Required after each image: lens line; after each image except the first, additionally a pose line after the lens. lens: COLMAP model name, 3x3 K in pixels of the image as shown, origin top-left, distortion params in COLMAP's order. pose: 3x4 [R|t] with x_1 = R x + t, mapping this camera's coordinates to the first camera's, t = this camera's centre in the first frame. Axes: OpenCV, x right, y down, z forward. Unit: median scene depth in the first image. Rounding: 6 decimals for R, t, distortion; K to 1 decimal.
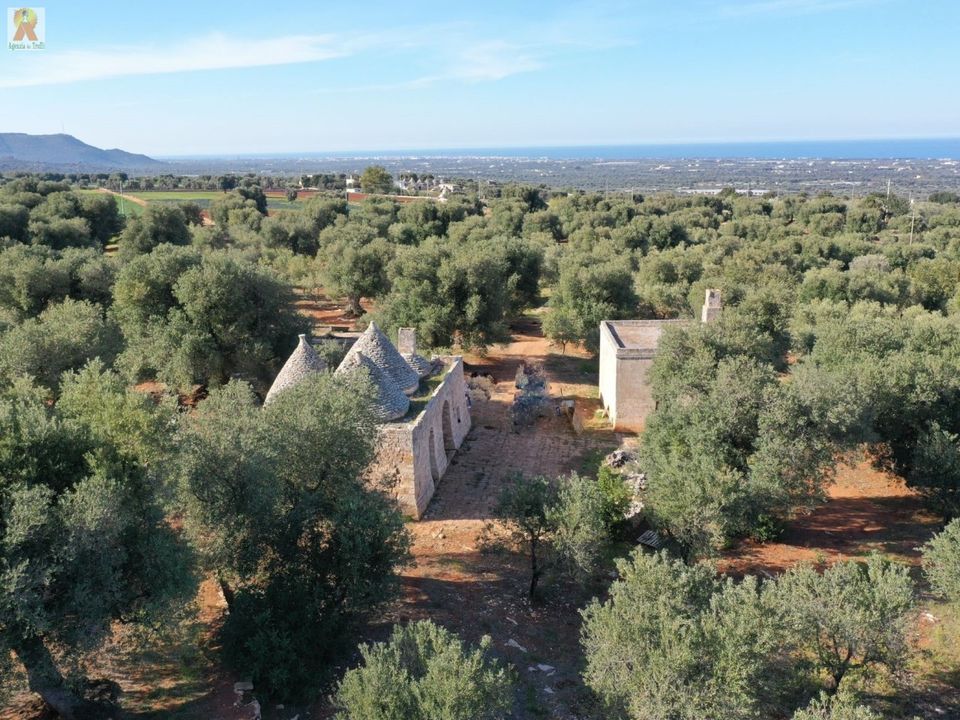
lens RADIAL K [[932.3, 0, 480.0], [0, 932.3, 360.0], [0, 0, 1]] dist [0.002731, -0.010499]
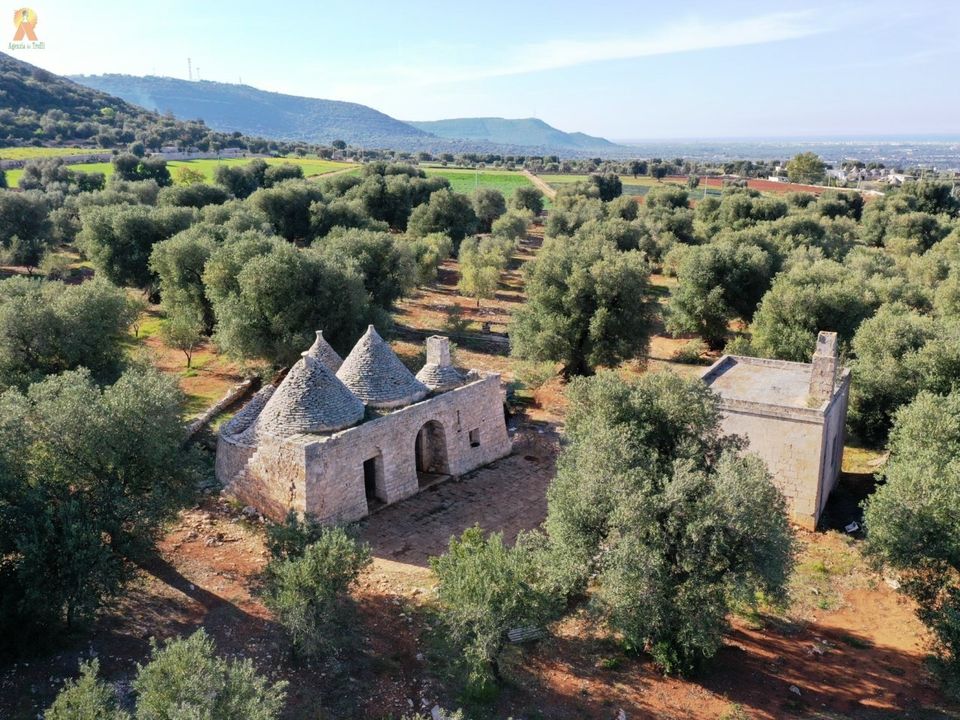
lens RADIAL K [[932.3, 0, 480.0], [0, 932.3, 360.0], [0, 0, 1]] dist [0.002731, -0.010499]
pose [[0.850156, 0.128804, -0.510533, 0.206397], [-0.119258, 0.991524, 0.051562, -0.030245], [0.512847, 0.017049, 0.858311, 0.106257]]
